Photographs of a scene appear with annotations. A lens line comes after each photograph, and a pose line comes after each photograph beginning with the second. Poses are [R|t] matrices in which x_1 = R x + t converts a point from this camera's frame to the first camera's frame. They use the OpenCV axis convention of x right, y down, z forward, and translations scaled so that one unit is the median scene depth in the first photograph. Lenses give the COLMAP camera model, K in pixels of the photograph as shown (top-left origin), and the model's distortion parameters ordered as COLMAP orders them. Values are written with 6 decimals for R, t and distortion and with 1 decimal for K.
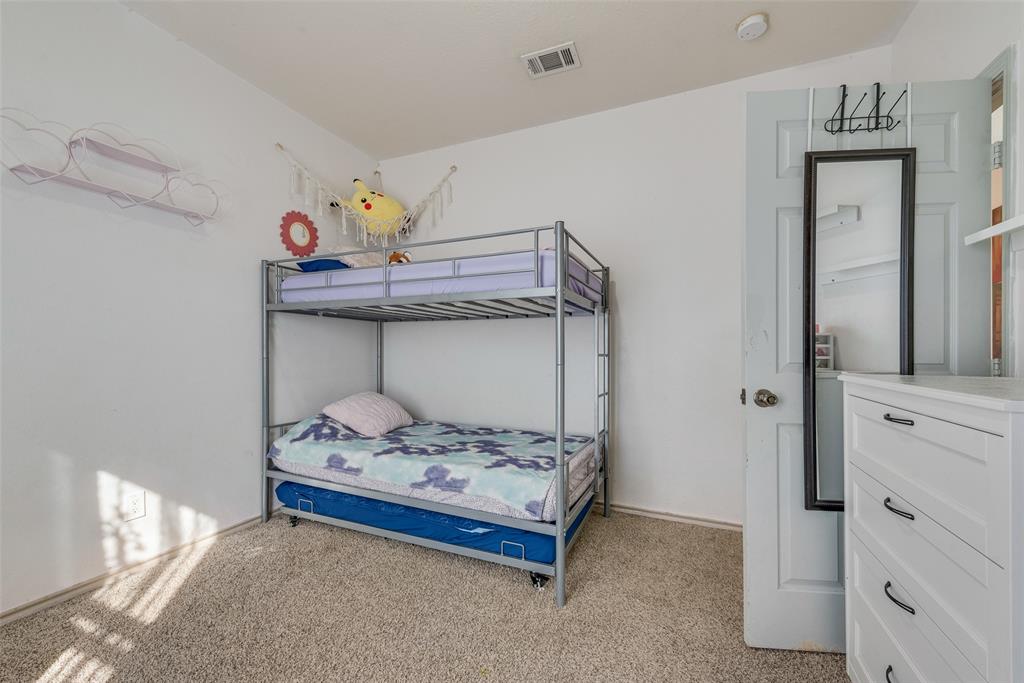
lens RADIAL K [[398.1, 0, 511.8], [0, 398.1, 349.6], [0, 0, 1]] dist [0.000292, -0.000136]
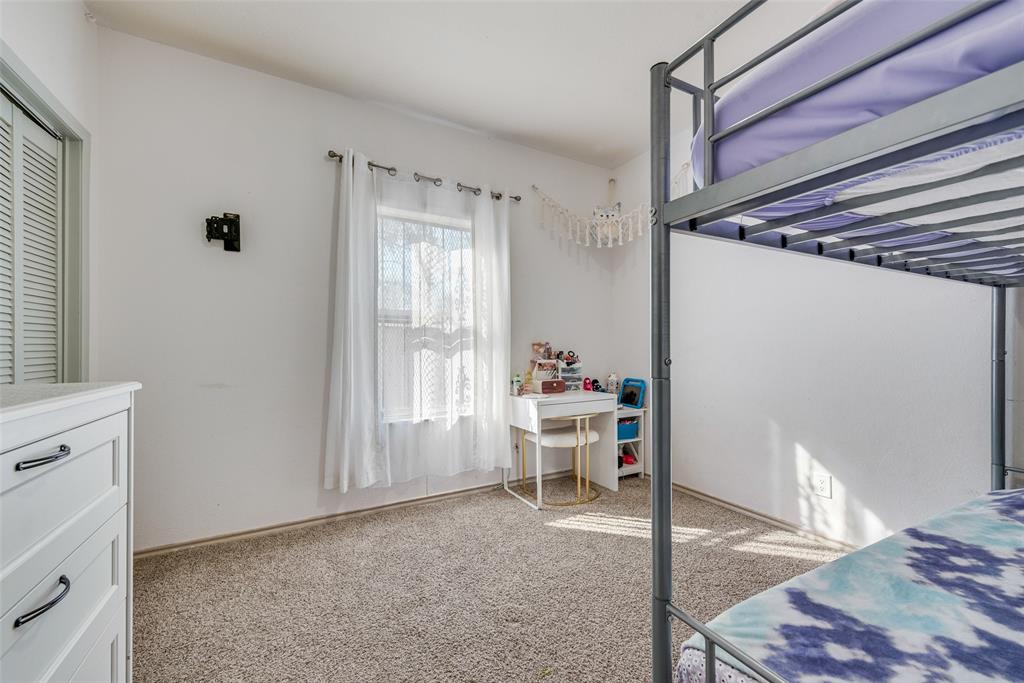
lens RADIAL K [[398.1, 0, 509.9], [0, 398.1, 347.0], [0, 0, 1]] dist [0.000292, -0.000136]
pose [[-0.618342, -0.006467, -0.785883, 0.533748], [0.005892, 0.999900, -0.012864, 0.004773], [0.785887, -0.012584, -0.618242, 1.035120]]
